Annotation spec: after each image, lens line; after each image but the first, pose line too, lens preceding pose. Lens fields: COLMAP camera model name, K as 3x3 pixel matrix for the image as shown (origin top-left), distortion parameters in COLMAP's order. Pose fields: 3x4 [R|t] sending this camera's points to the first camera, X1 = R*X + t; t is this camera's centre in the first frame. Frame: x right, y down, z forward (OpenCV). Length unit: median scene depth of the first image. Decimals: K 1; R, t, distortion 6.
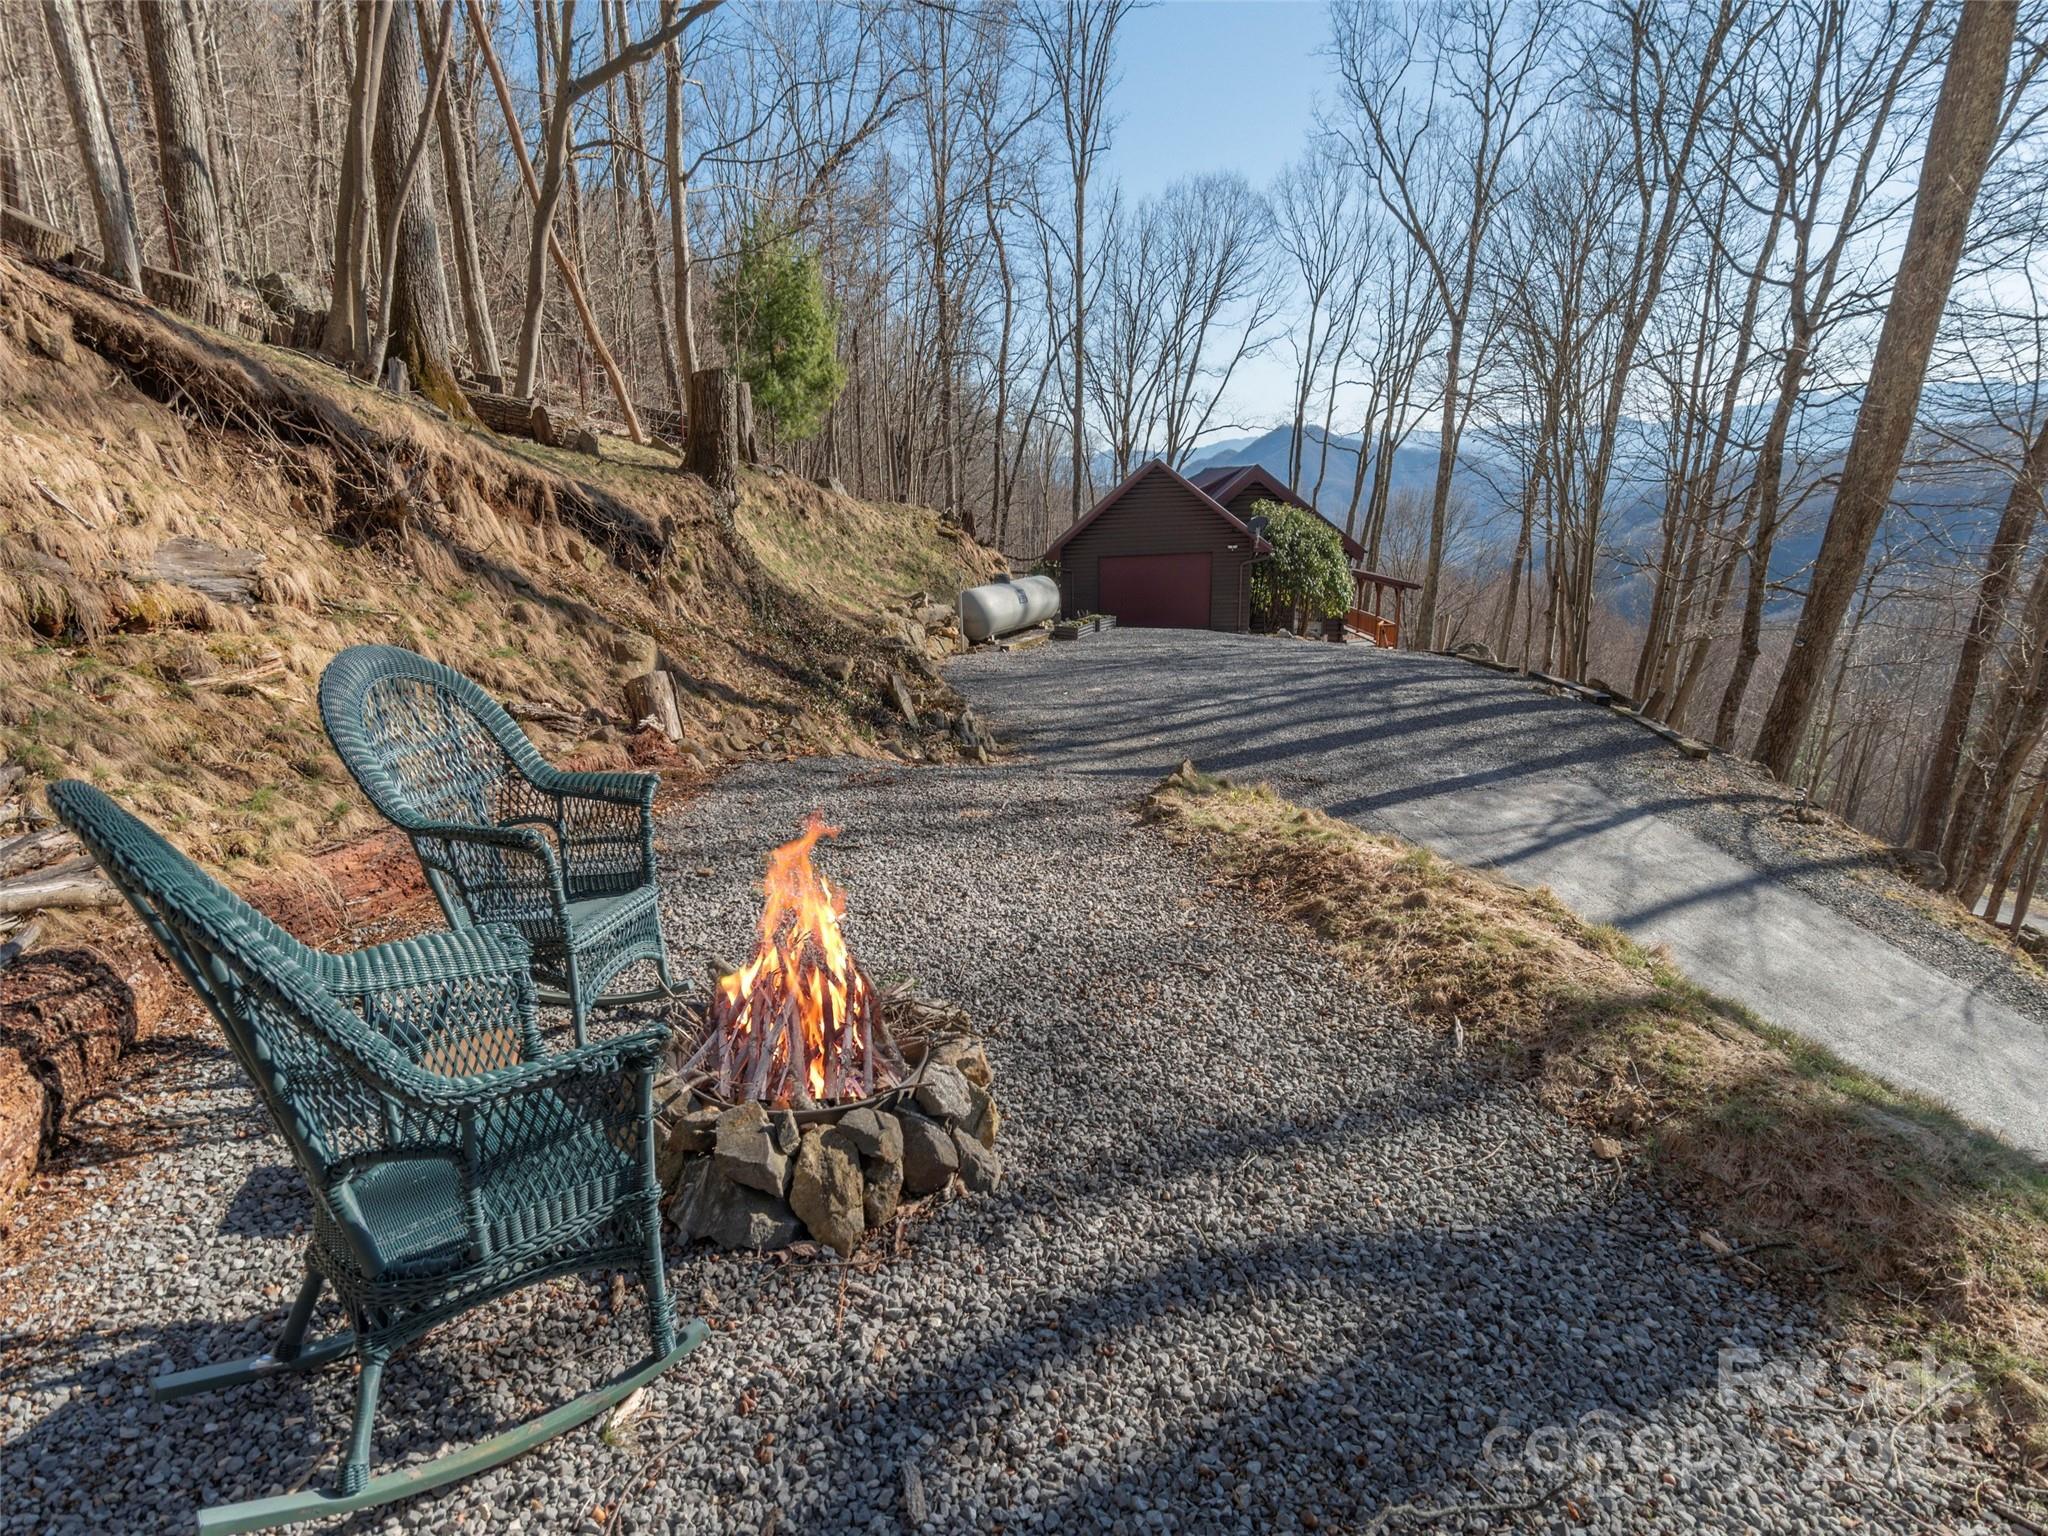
lens RADIAL K [[1012.0, 0, 1026.5], [0, 1012.0, 825.7], [0, 0, 1]] dist [-0.000273, -0.000048]
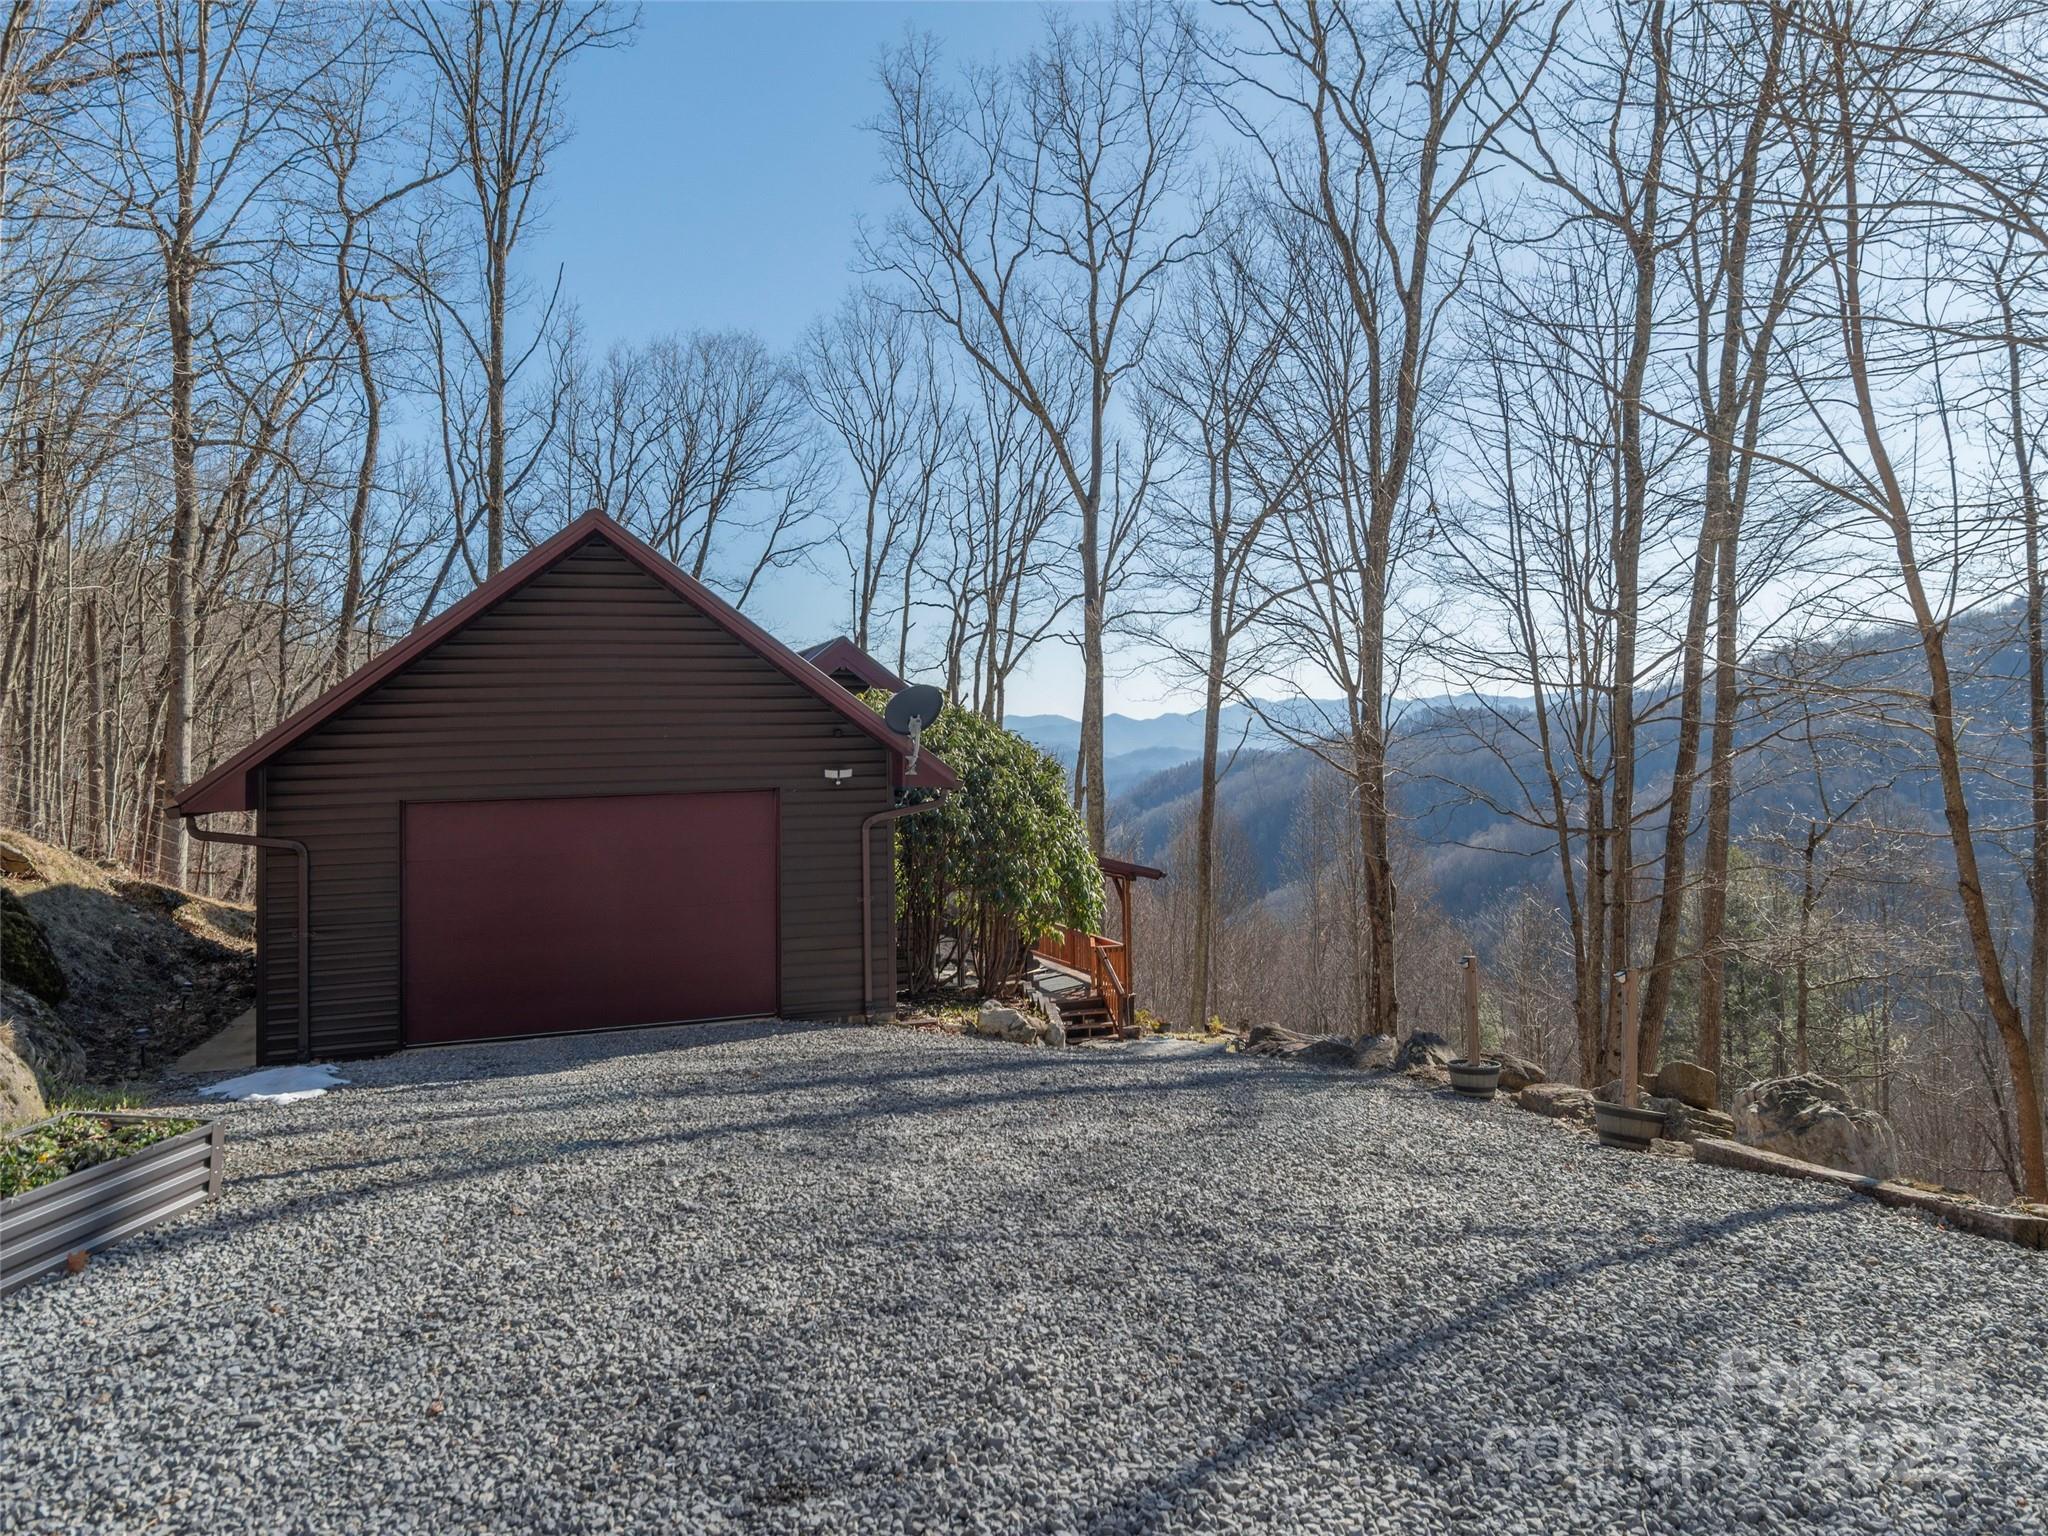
lens RADIAL K [[1307.9, 0, 1175.6], [0, 1307.9, 765.6], [0, 0, 1]] dist [0.001390, 0.000437]
pose [[0.876299, 0.020432, 0.481335, 0.032877], [0.130897, 0.951418, -0.278692, -0.046233], [-0.463645, 0.307223, 0.831052, 0.203807]]
